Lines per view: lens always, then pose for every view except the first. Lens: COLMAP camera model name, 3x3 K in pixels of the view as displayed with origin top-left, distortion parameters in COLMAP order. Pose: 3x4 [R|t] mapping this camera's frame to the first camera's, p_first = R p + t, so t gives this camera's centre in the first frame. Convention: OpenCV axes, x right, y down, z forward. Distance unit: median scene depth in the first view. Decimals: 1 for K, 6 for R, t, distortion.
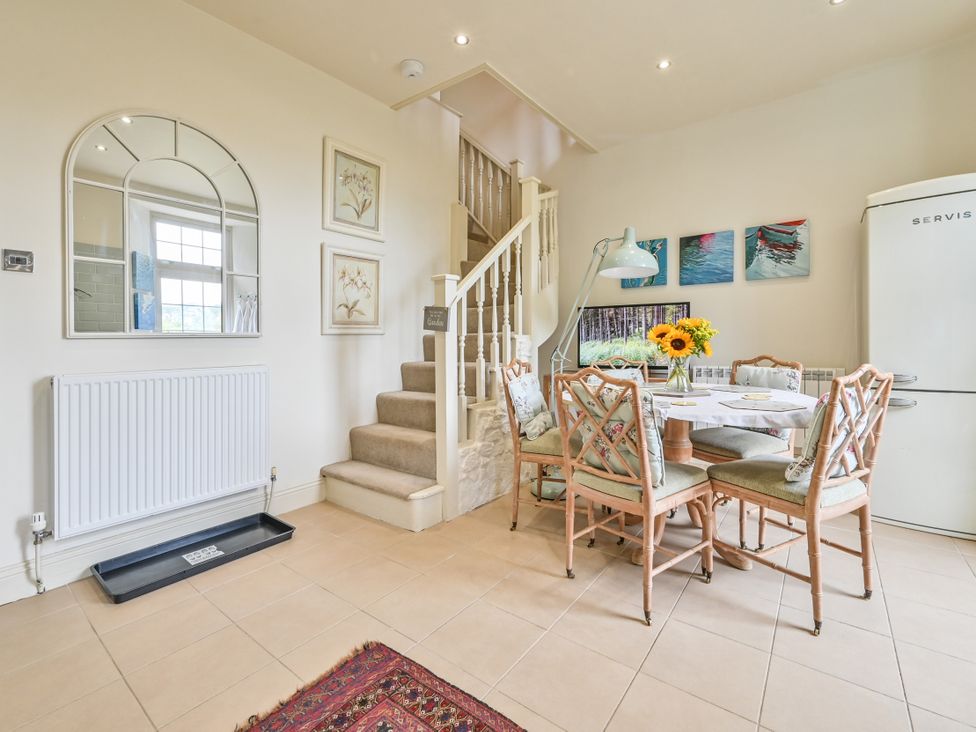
lens RADIAL K [[441.4, 0, 488.8], [0, 441.4, 337.6], [0, 0, 1]] dist [0.000393, 0.000208]
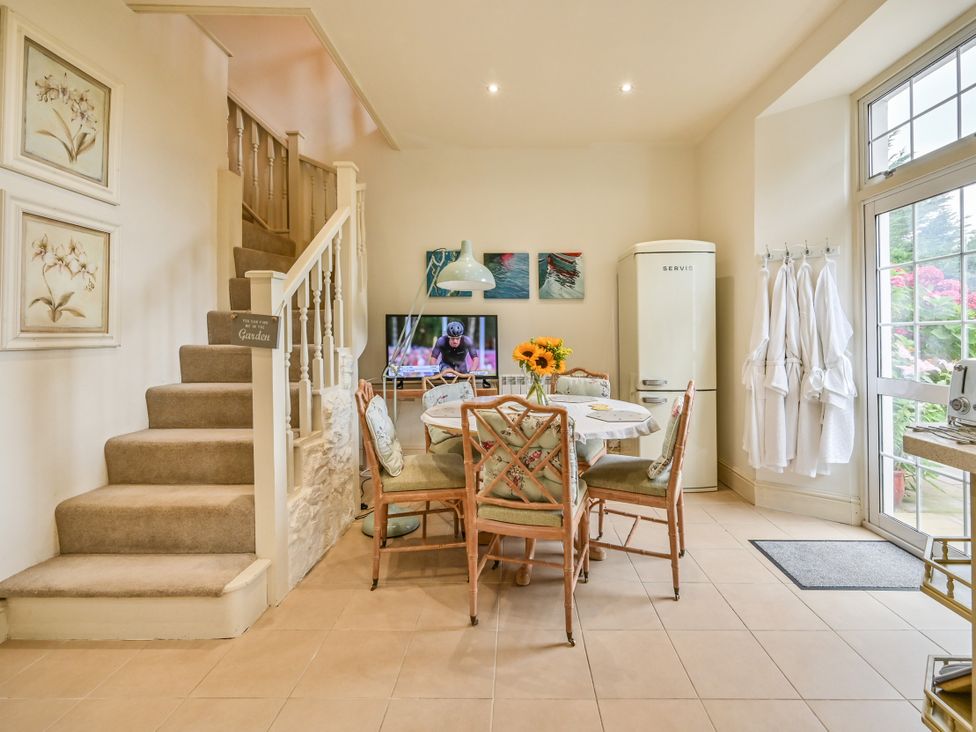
lens RADIAL K [[448.5, 0, 492.7], [0, 448.5, 330.6], [0, 0, 1]] dist [0.000462, -0.000016]
pose [[0.794588, 0.014906, 0.606966, -0.244177], [-0.011551, 0.999889, -0.009433, -0.038047], [-0.607039, 0.000484, 0.794672, 0.163992]]
